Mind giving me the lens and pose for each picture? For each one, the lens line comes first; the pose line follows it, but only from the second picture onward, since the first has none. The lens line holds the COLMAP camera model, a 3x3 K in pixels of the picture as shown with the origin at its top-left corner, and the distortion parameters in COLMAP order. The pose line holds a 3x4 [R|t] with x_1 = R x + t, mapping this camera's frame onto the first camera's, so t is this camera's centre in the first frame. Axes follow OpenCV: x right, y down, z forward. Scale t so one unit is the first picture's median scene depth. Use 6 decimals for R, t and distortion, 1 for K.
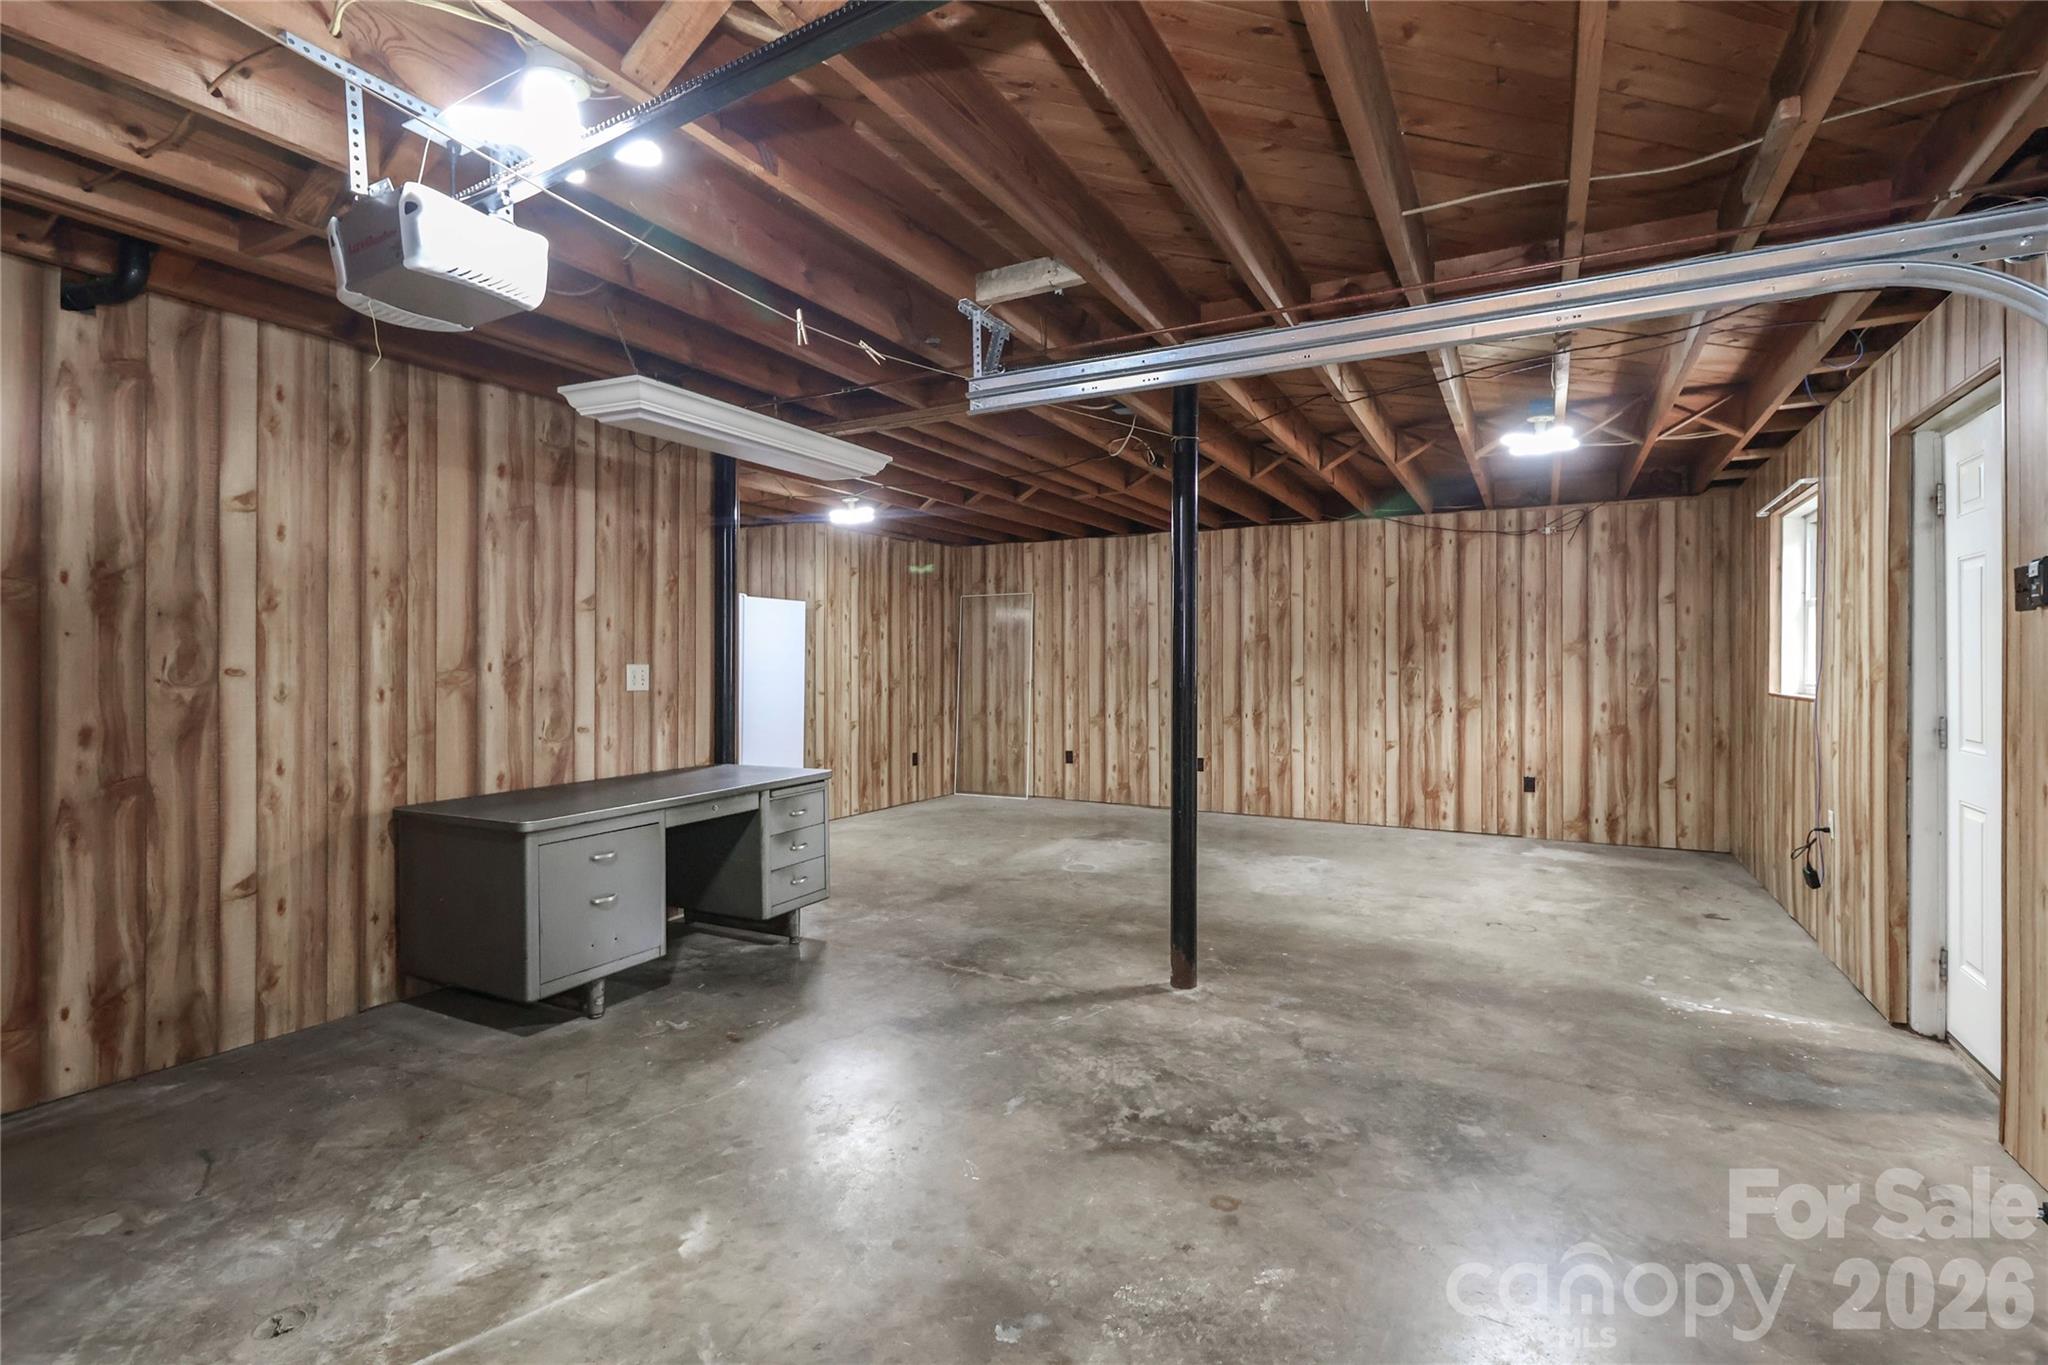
lens RADIAL K [[956.3, 0, 1042.2], [0, 956.3, 639.3], [0, 0, 1]] dist [0.017607, -0.011331]
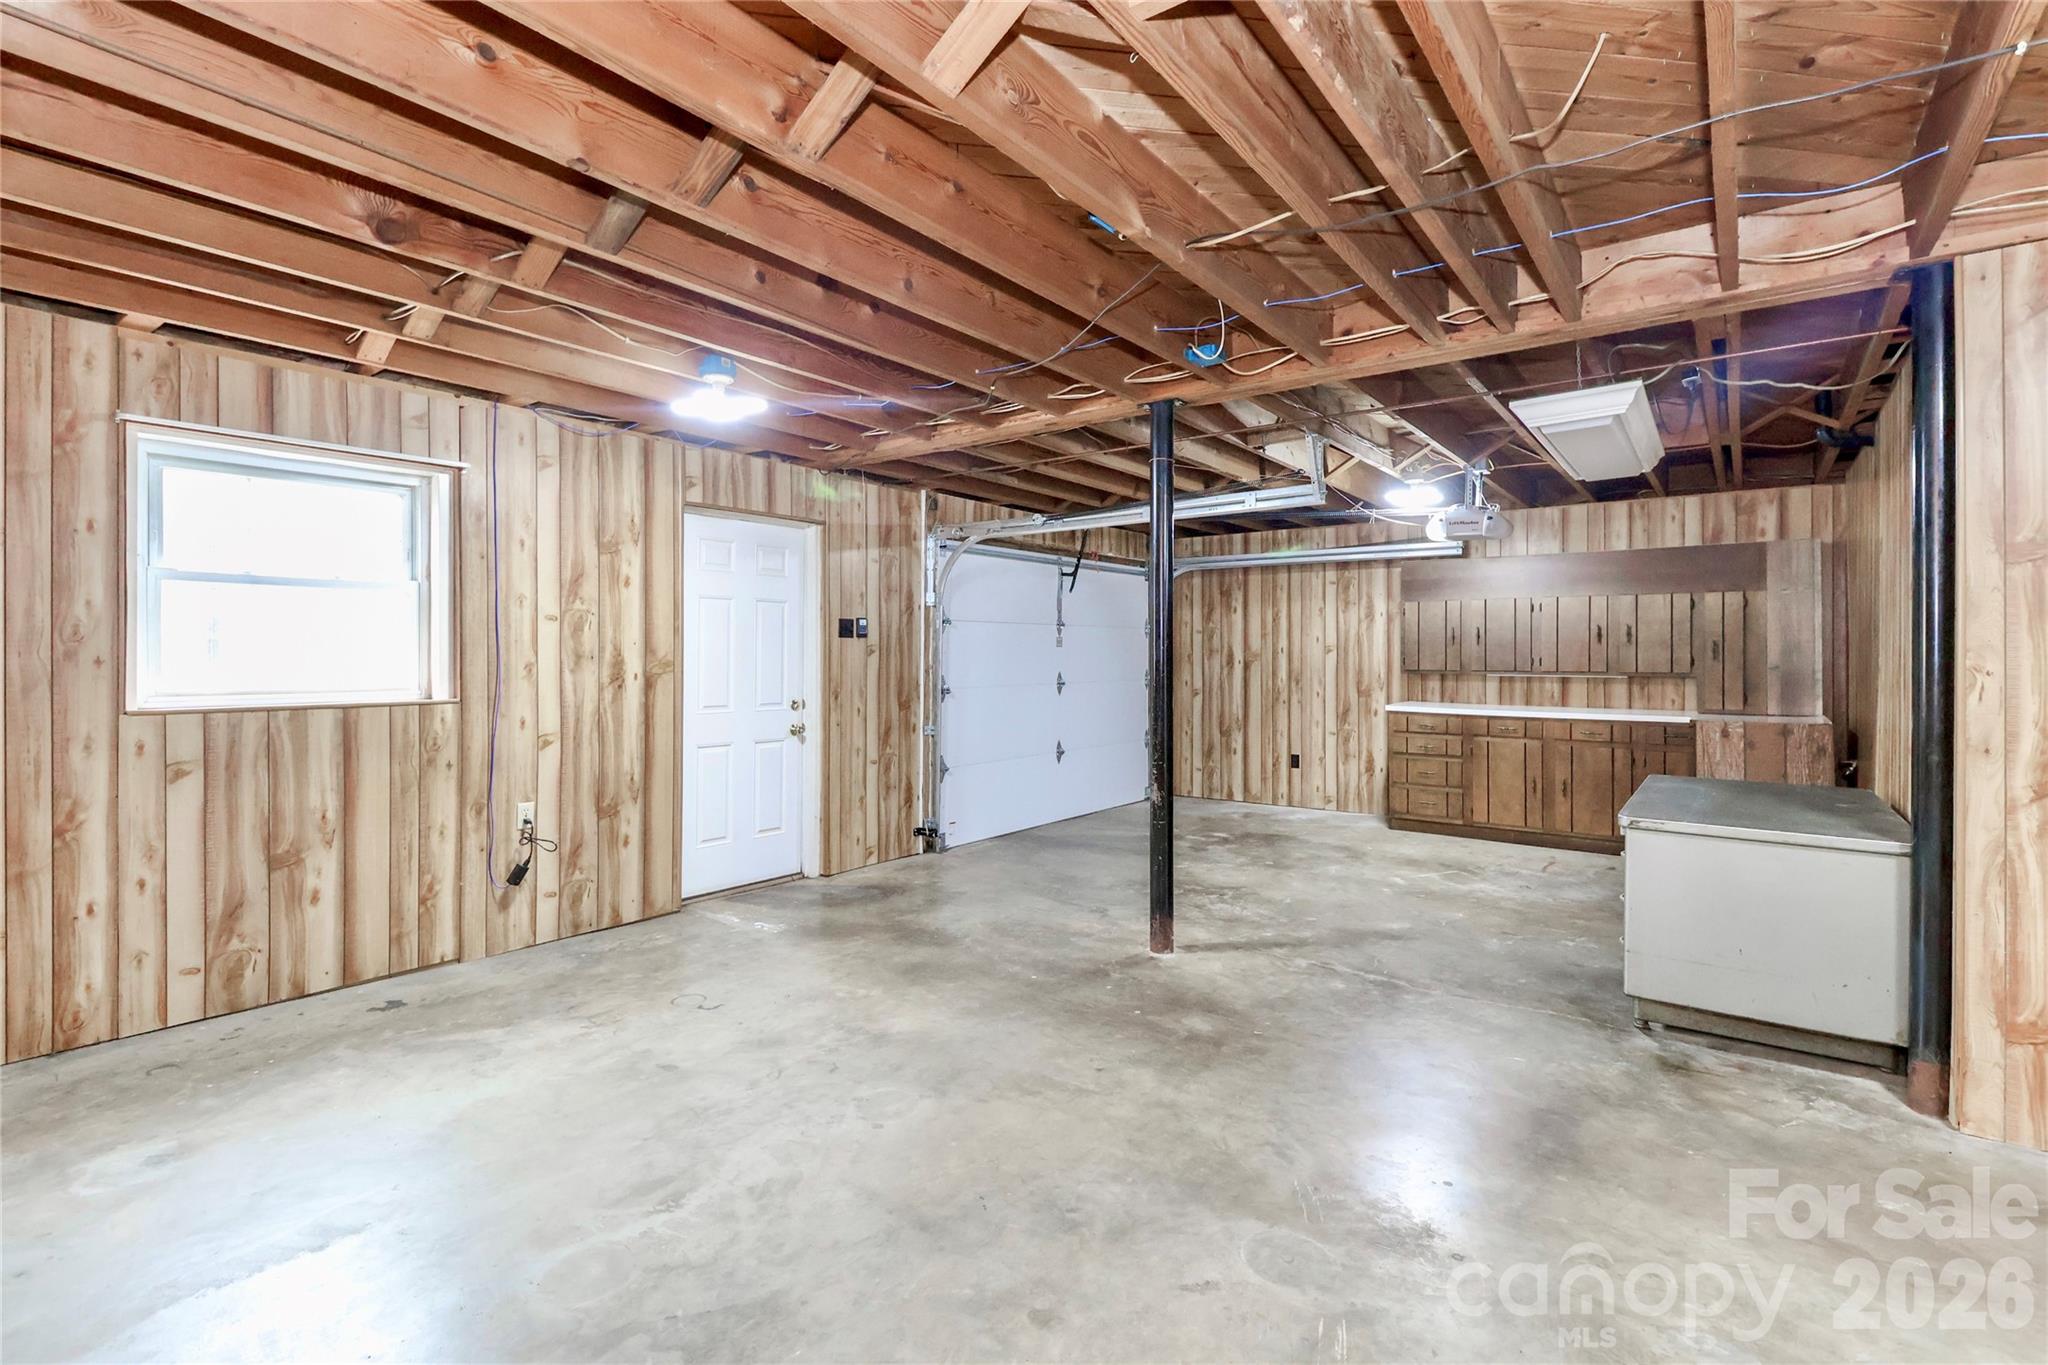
lens RADIAL K [[956.3, 0, 1042.2], [0, 956.3, 639.3], [0, 0, 1]] dist [0.017607, -0.011331]
pose [[-0.989080, 0.001332, 0.147373, 0.118076], [-0.004685, 0.999170, -0.040471, 0.043535], [-0.147305, -0.040719, -0.988253, 2.093762]]
